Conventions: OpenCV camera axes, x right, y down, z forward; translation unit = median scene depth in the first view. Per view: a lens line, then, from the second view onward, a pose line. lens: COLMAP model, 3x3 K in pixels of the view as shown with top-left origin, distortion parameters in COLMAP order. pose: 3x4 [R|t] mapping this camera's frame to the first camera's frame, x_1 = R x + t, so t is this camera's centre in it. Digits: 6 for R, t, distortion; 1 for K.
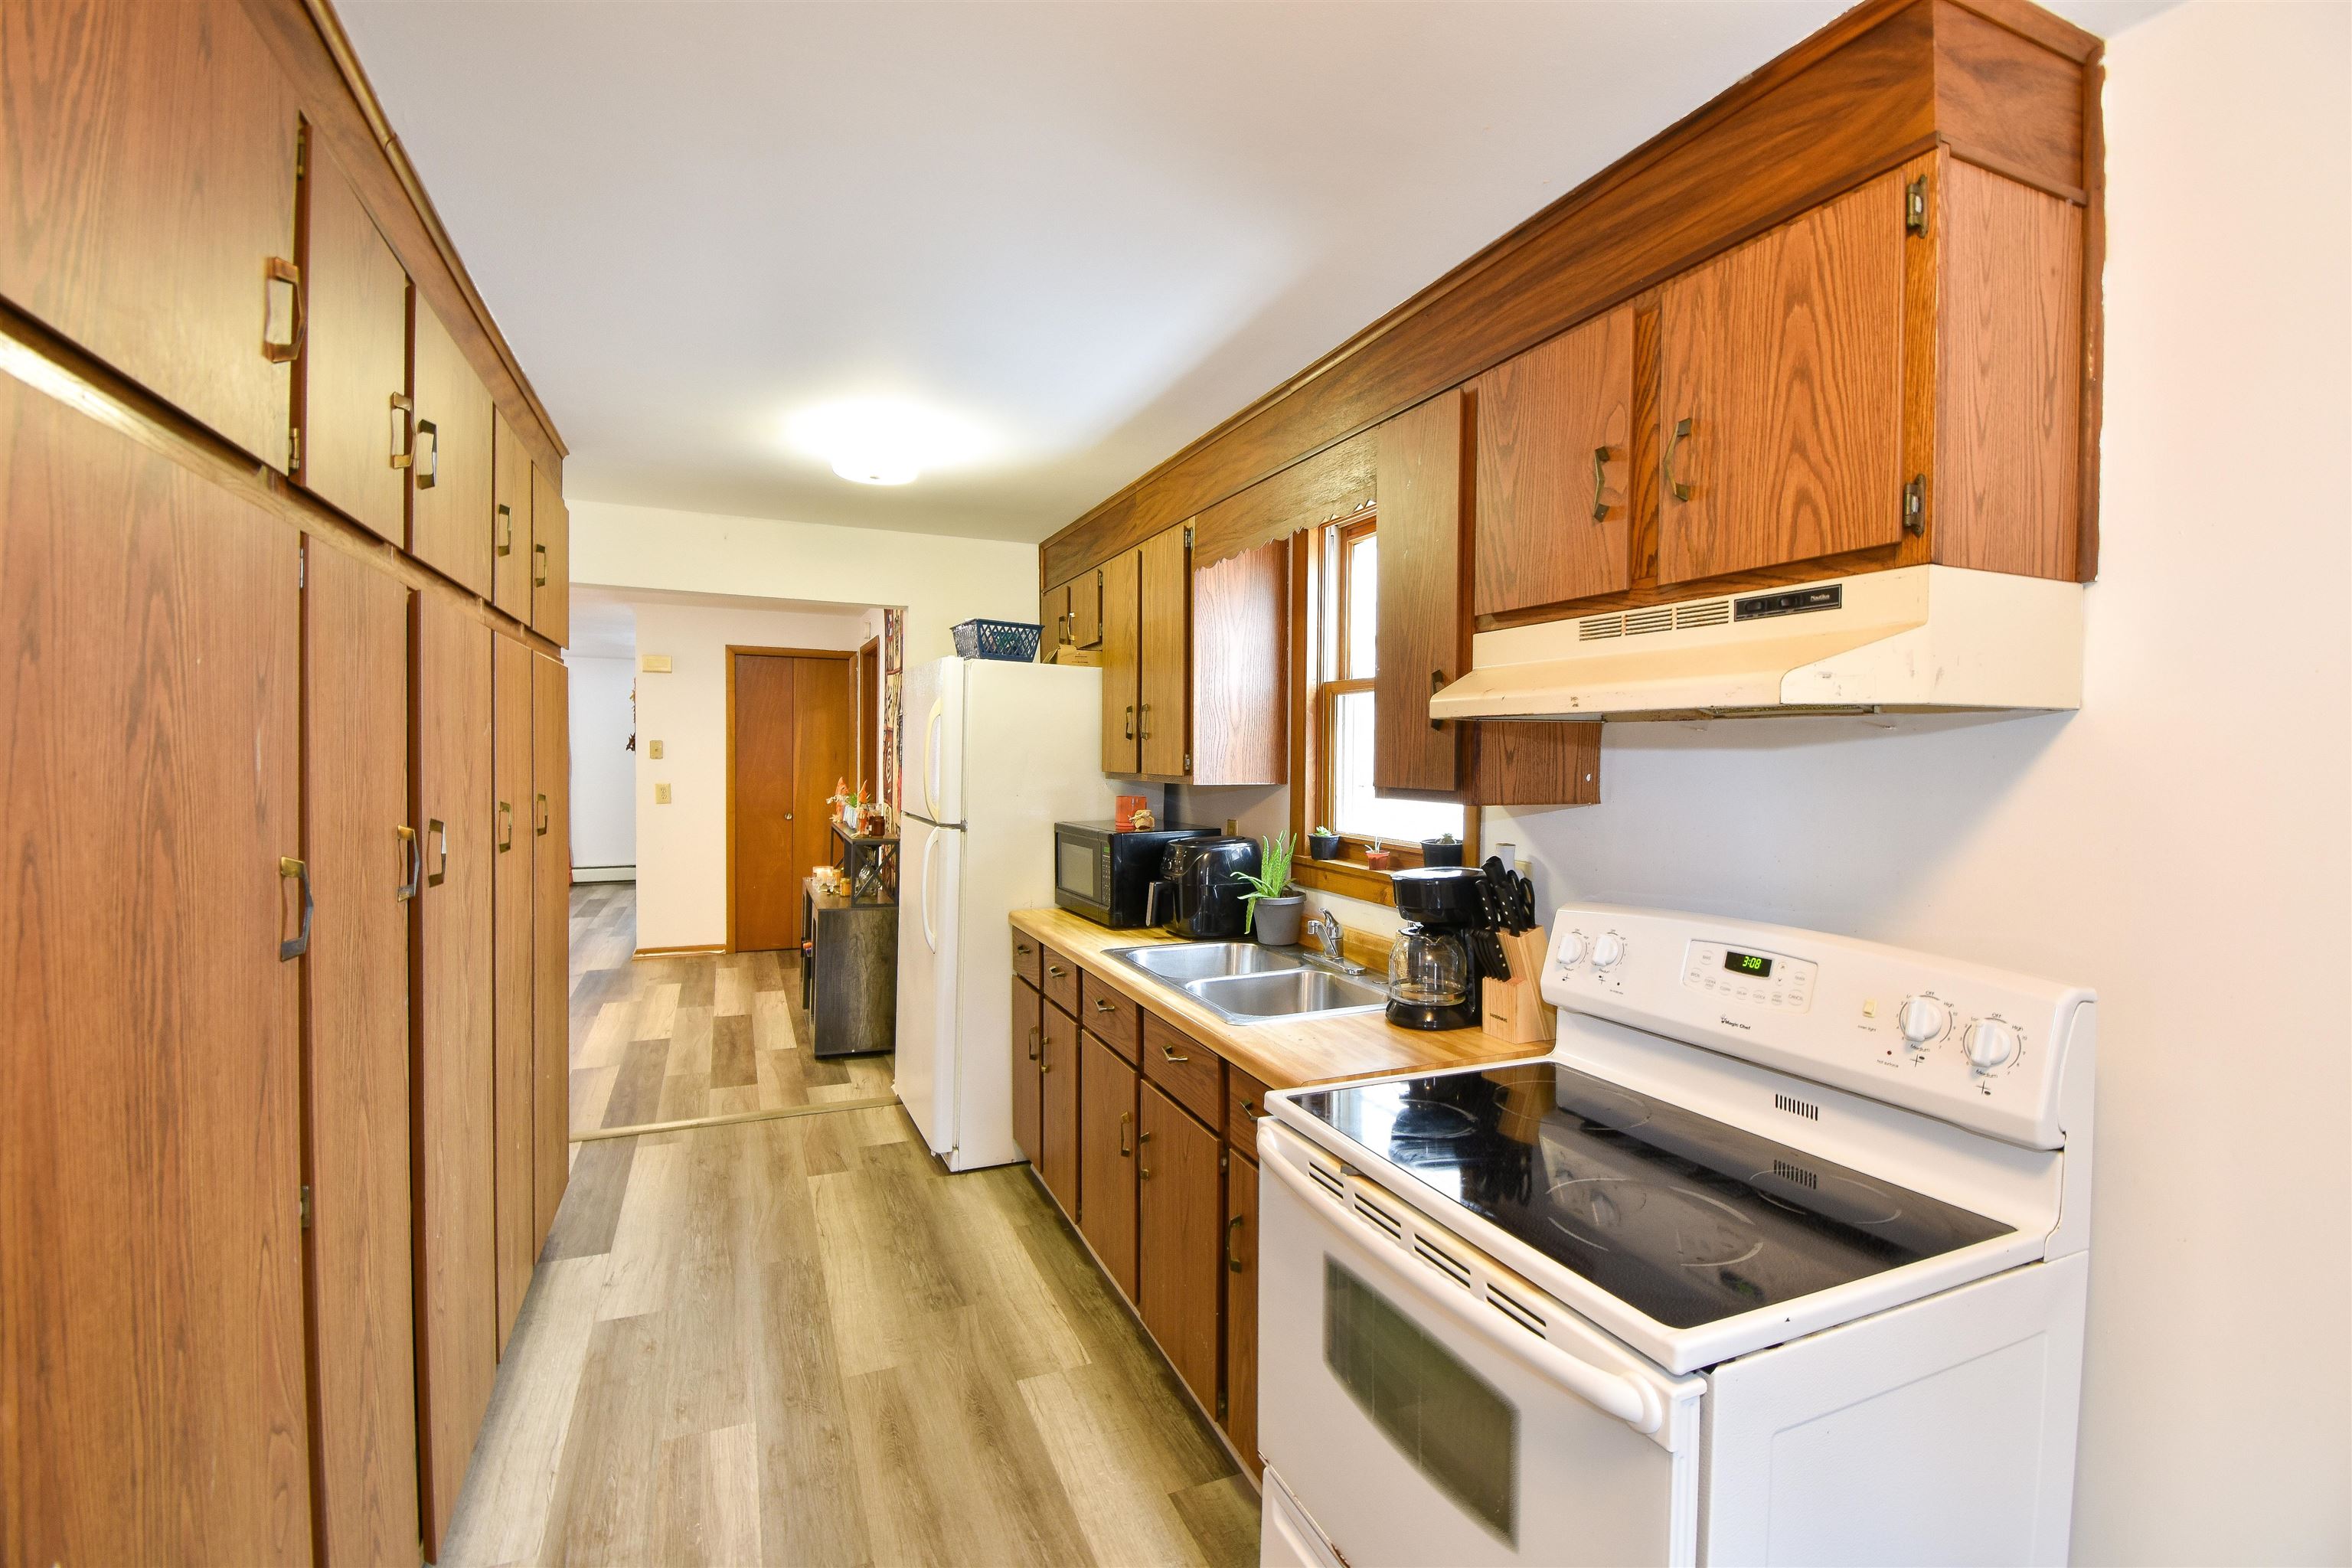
lens RADIAL K [[1052.6, 0, 1188.5], [0, 1052.6, 773.7], [0, 0, 1]] dist [0.002086, -0.019291]
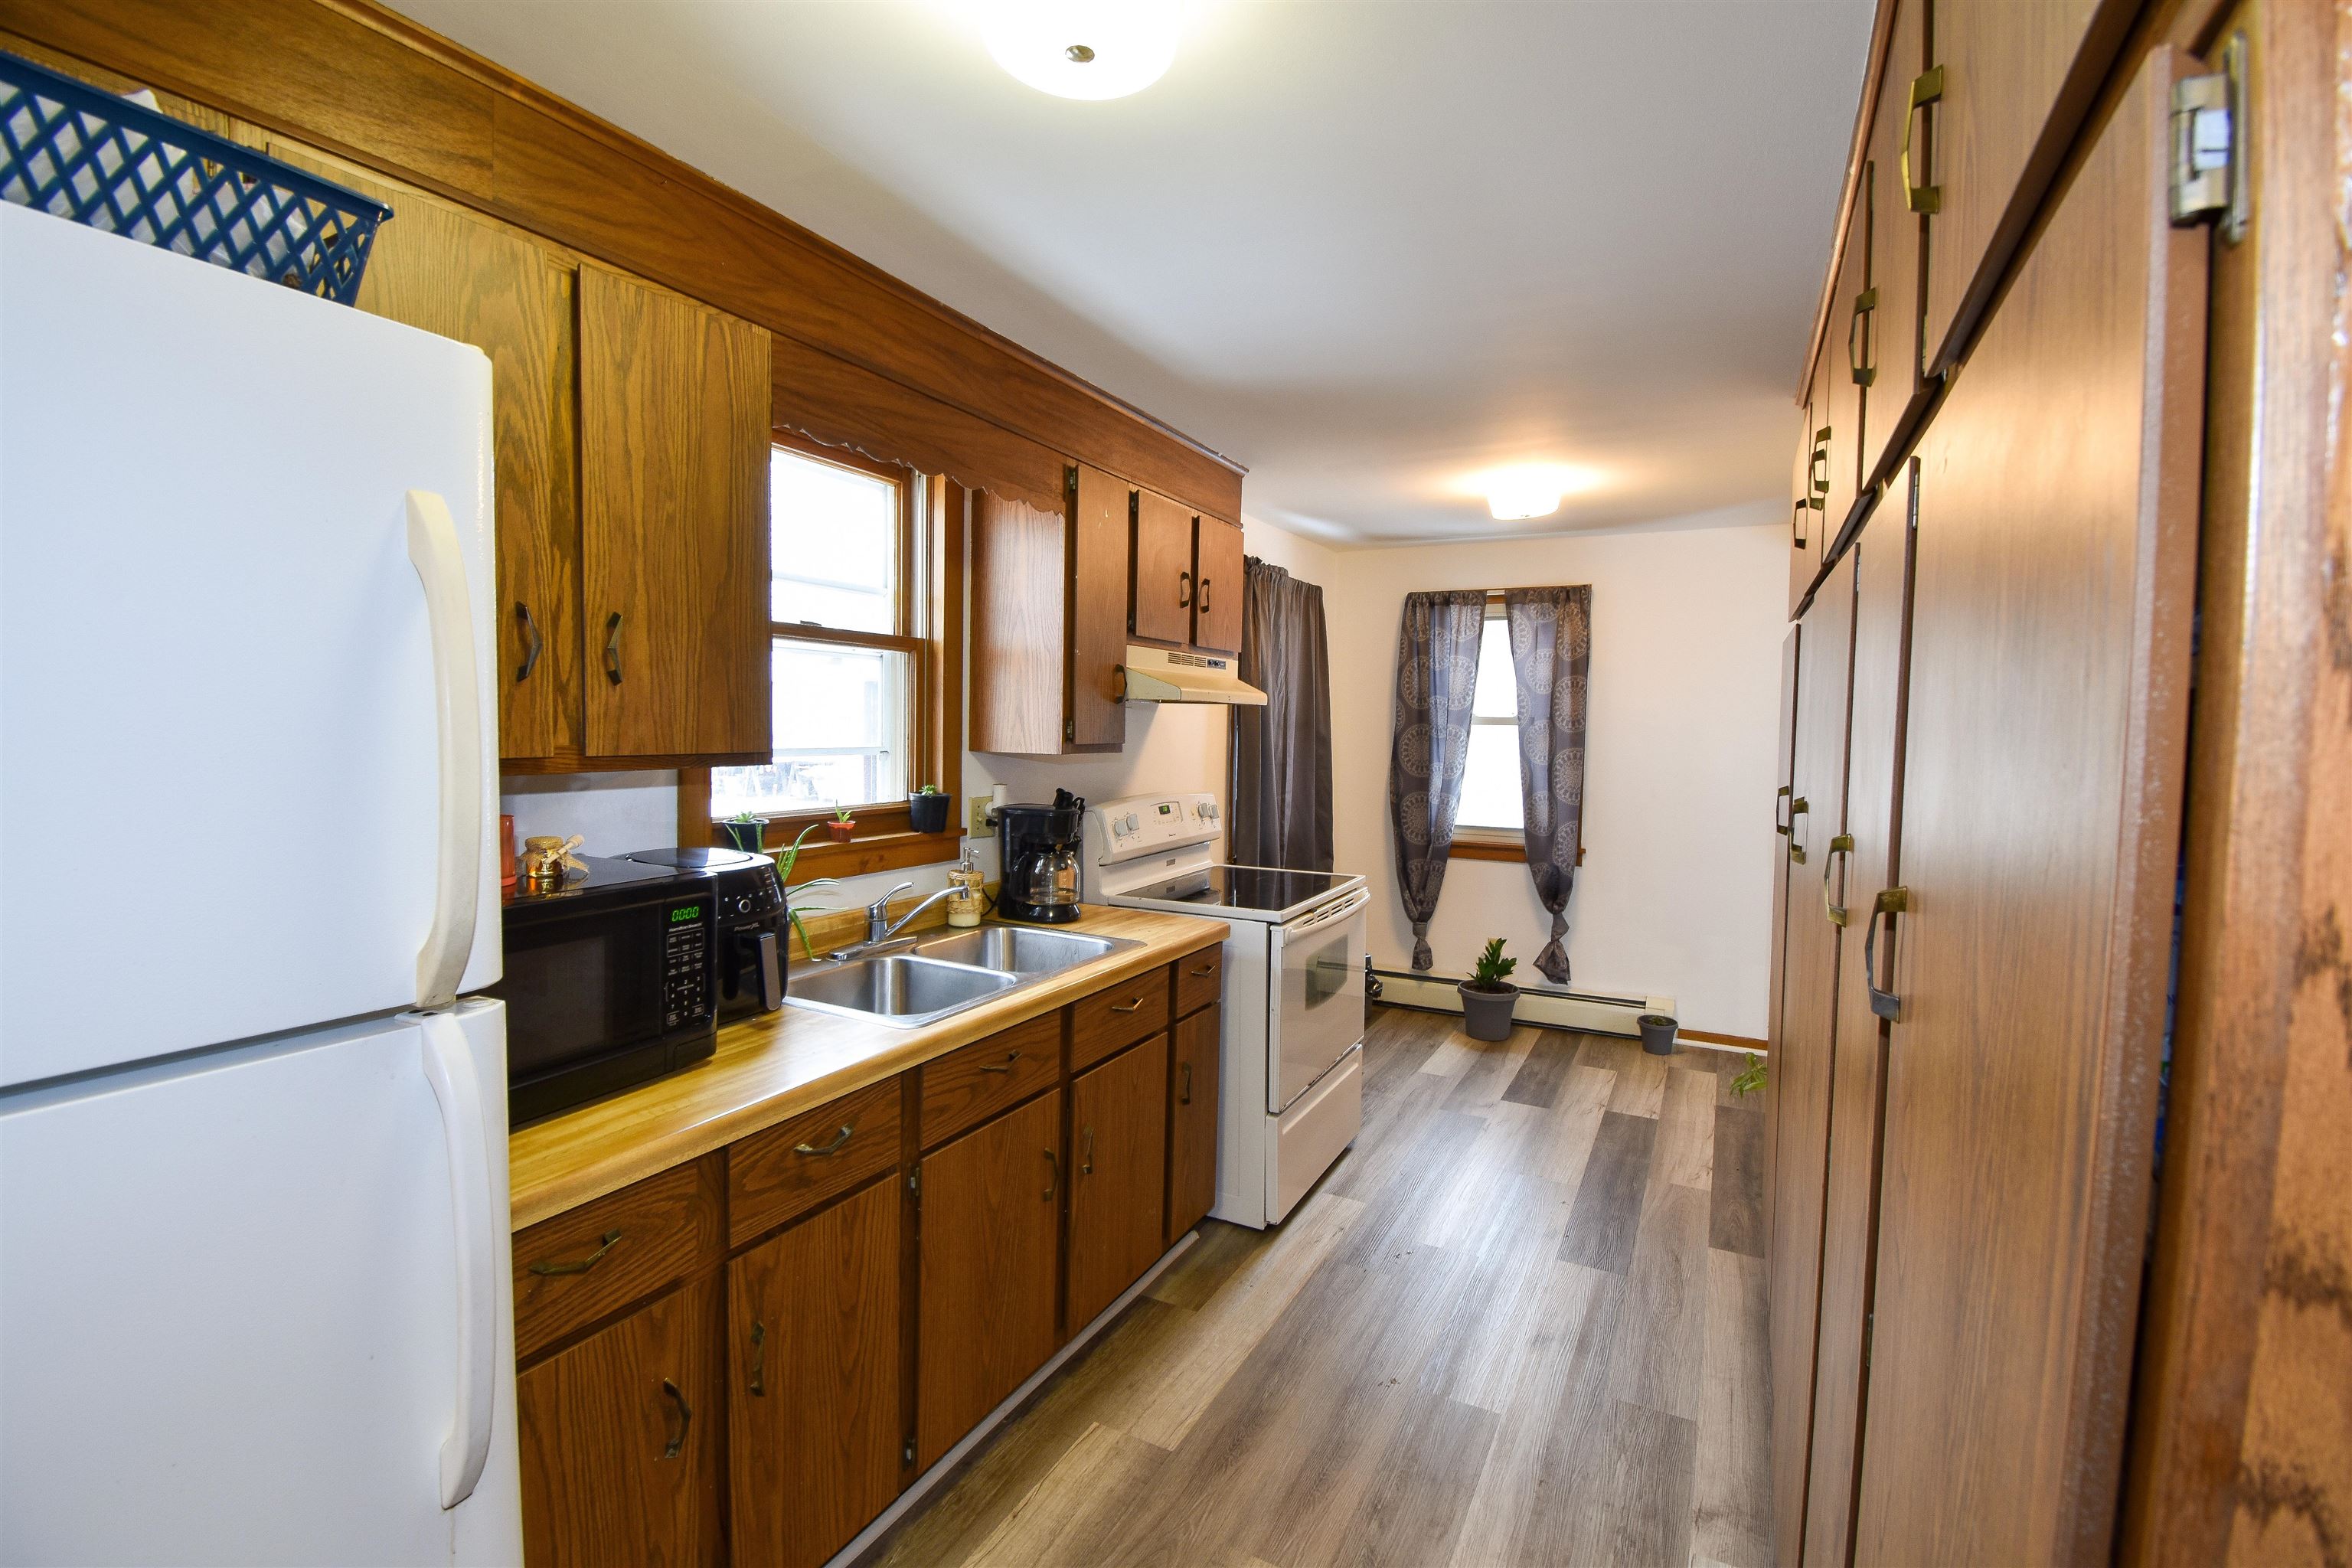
lens RADIAL K [[1052.6, 0, 1188.5], [0, 1052.6, 773.7], [0, 0, 1]] dist [0.002086, -0.019291]
pose [[-0.636361, -0.056512, 0.769318, -0.876517], [-0.006222, 0.997657, 0.068138, -0.039120], [-0.771366, 0.038573, -0.635222, 1.652955]]
